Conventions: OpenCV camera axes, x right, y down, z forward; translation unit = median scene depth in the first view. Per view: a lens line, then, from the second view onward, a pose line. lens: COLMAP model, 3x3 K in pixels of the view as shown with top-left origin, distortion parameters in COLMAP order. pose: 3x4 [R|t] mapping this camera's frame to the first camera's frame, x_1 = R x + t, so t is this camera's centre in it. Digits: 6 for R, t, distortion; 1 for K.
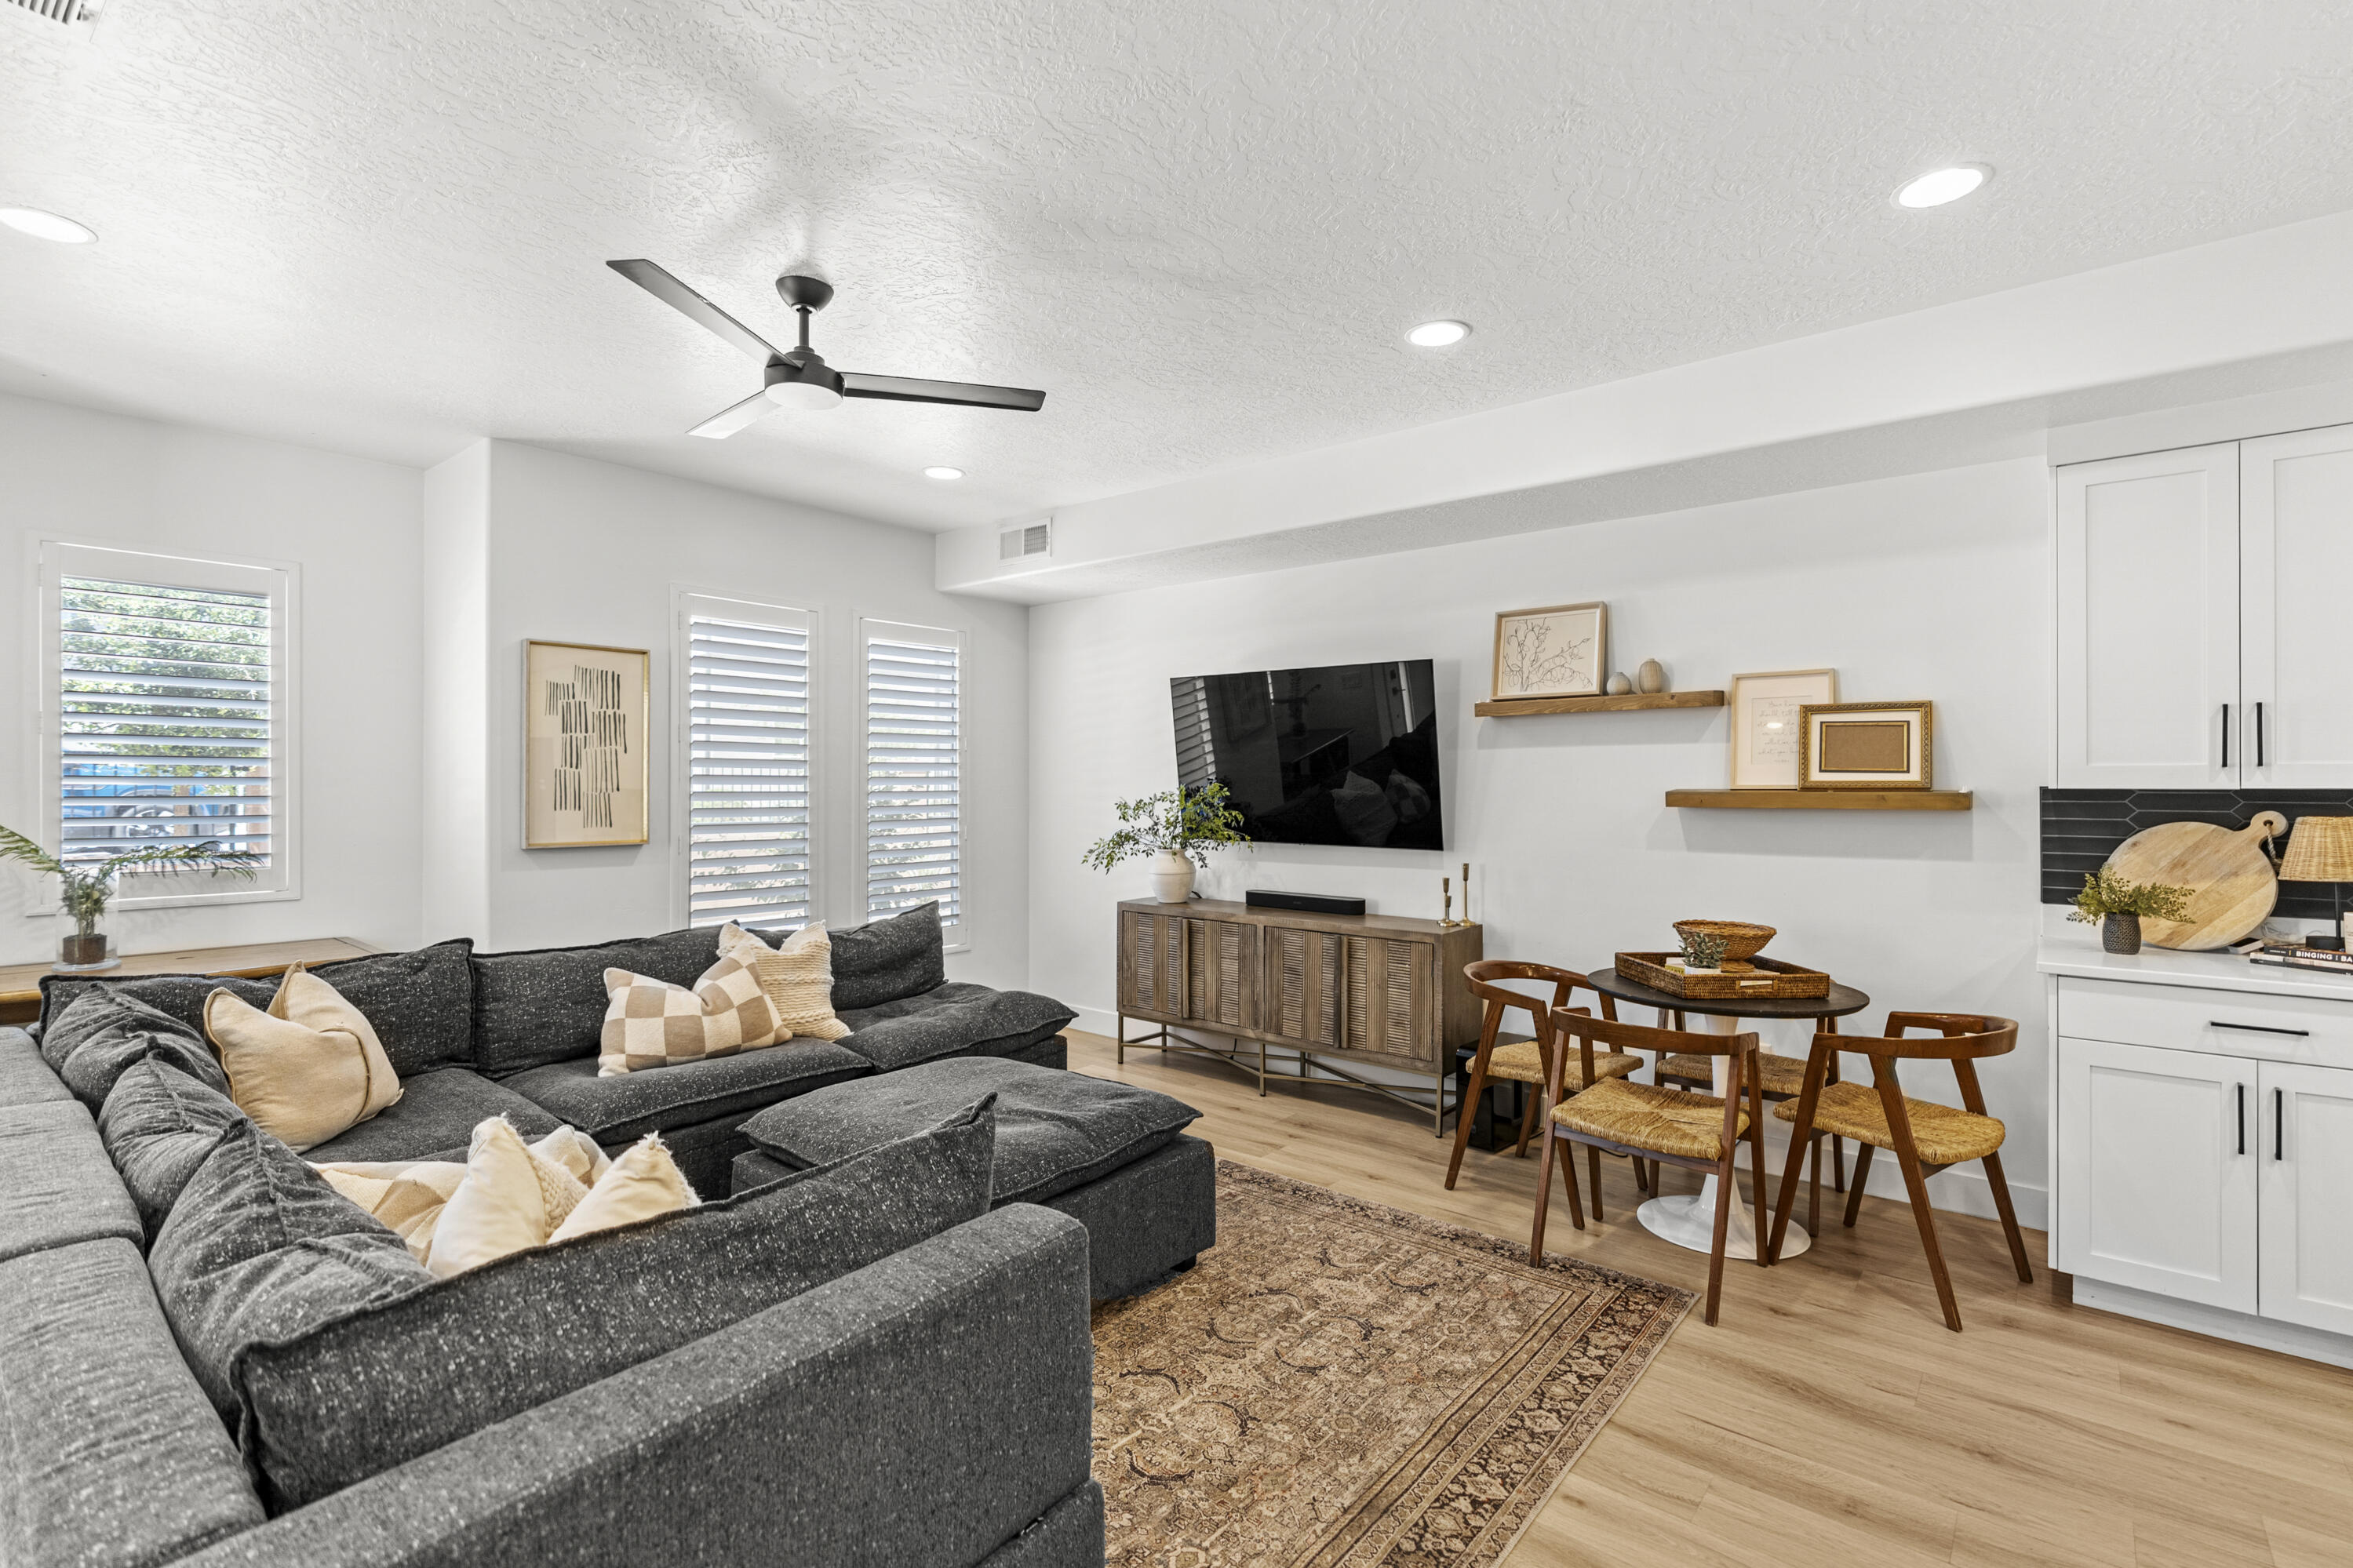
lens RADIAL K [[1065.5, 0, 1183.4], [0, 1065.5, 784.7], [0, 0, 1]] dist [-0.013367, 0.005148]
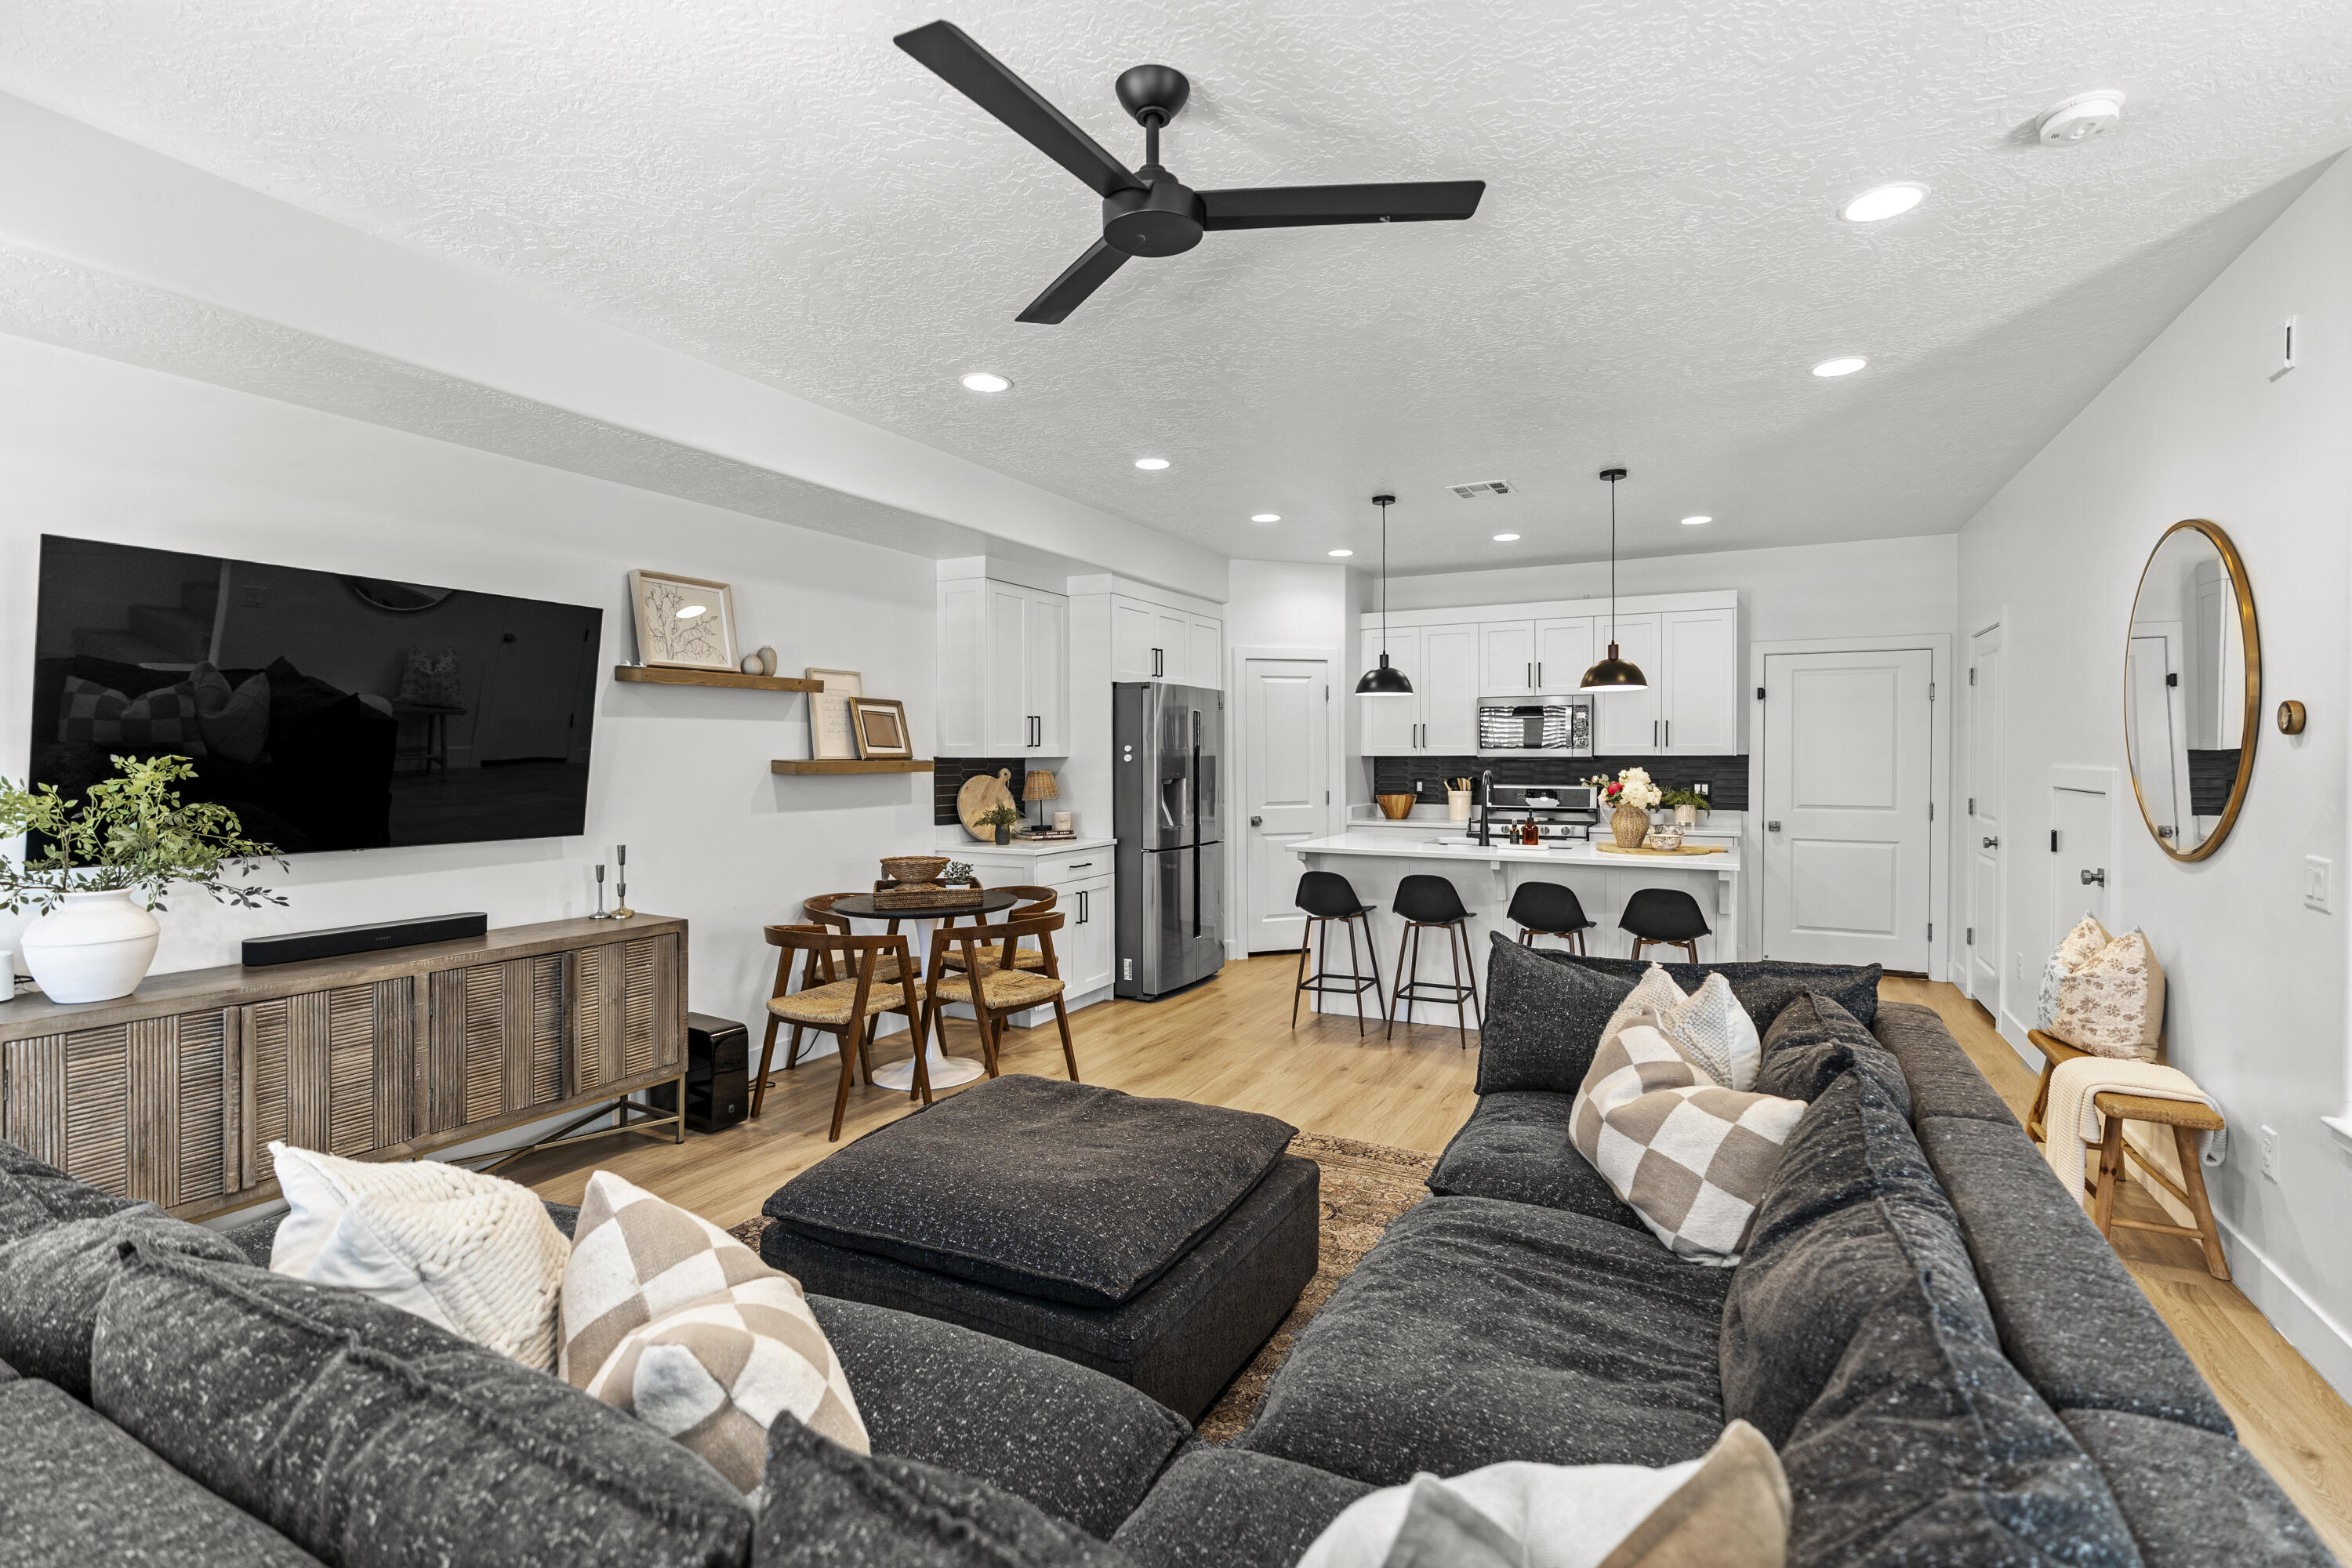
lens RADIAL K [[1083.9, 0, 1175.1], [0, 1083.9, 768.4], [0, 0, 1]] dist [-0.001335, 0.000149]
pose [[-0.208156, -0.013806, 0.977998, -0.942761], [0.000059, 0.999900, 0.014128, -0.003818], [-0.978096, 0.002998, -0.208134, 0.973166]]
